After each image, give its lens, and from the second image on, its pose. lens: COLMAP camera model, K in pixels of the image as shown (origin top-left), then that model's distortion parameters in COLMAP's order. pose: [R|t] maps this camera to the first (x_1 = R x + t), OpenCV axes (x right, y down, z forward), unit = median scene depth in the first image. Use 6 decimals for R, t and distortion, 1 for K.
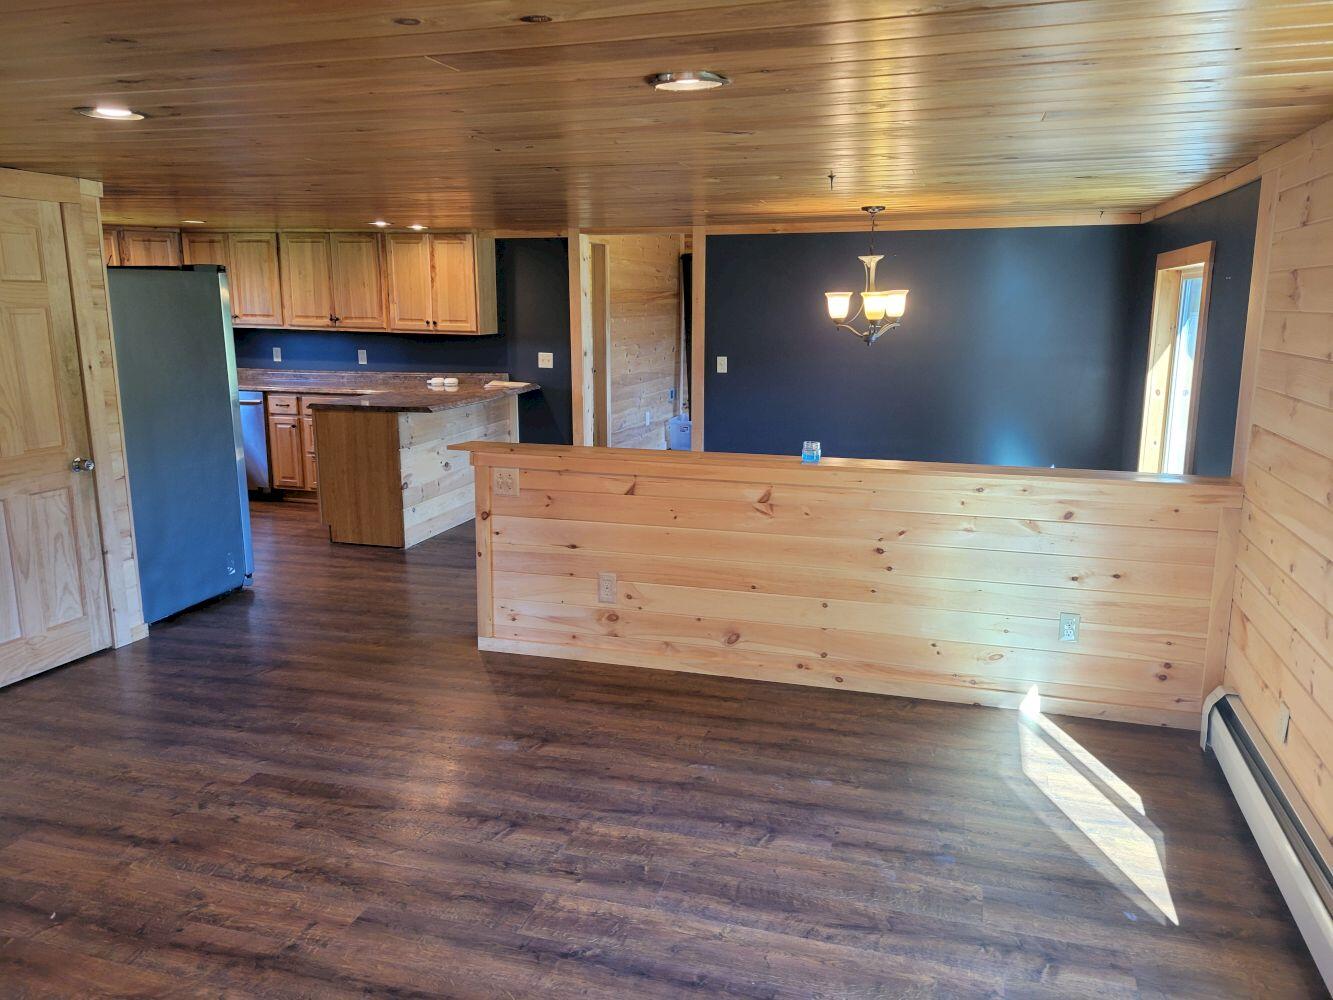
lens RADIAL K [[1003.8, 0, 668.1], [0, 1003.8, 501.1], [0, 0, 1]] dist [0.042888, -0.002623]
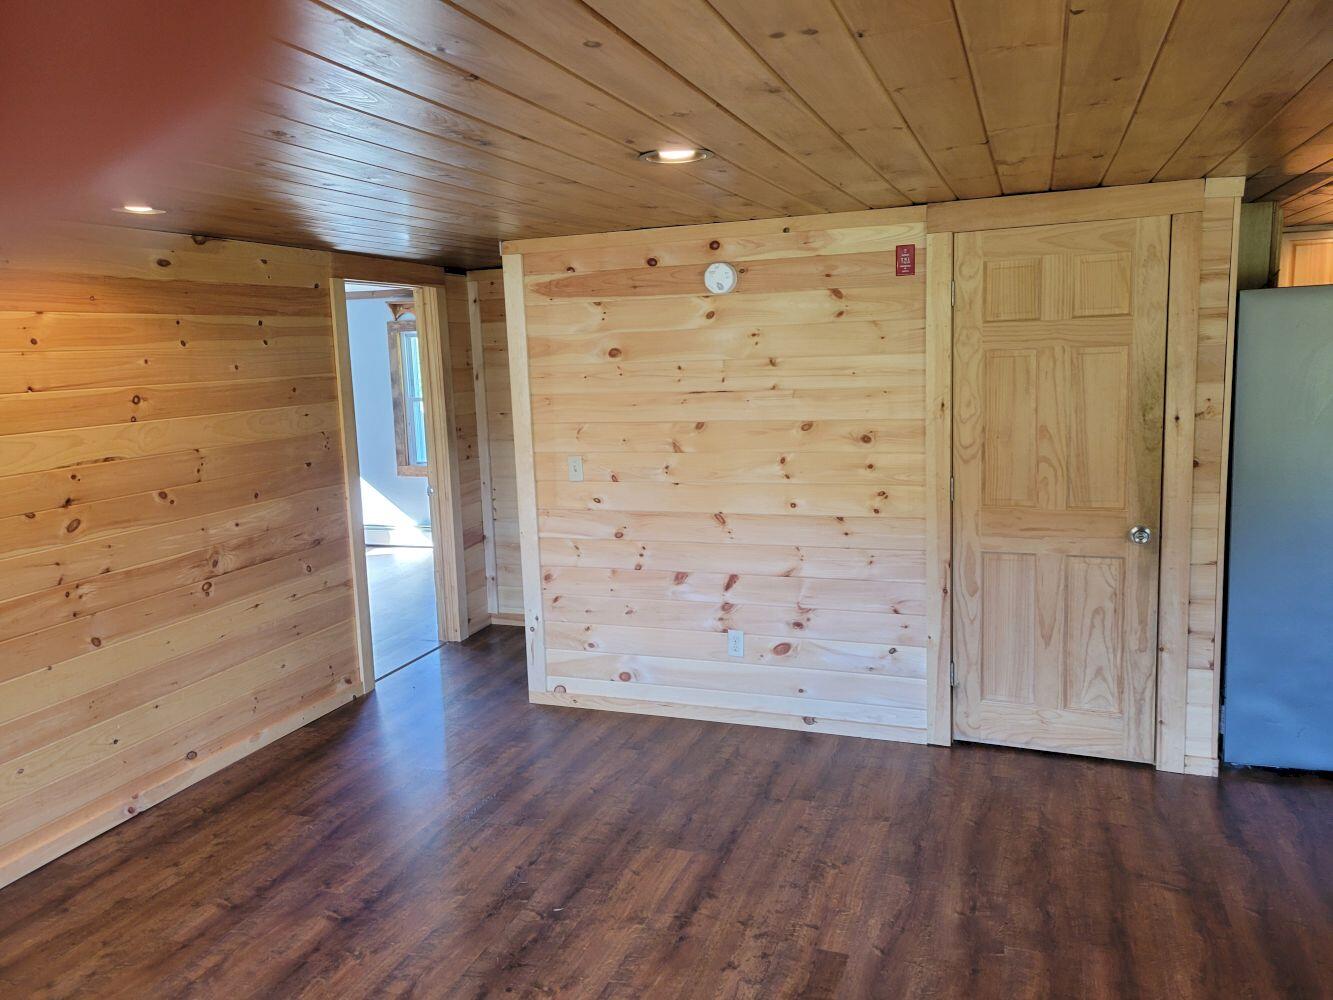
lens RADIAL K [[1003.8, 0, 667.4], [0, 1003.8, 492.0], [0, 0, 1]] dist [0.042888, -0.002623]
pose [[-0.053562, 0.146647, -0.987738, 0.253931], [-0.164500, 0.974347, 0.153580, -0.138618], [0.984922, 0.170709, -0.028065, 0.675806]]
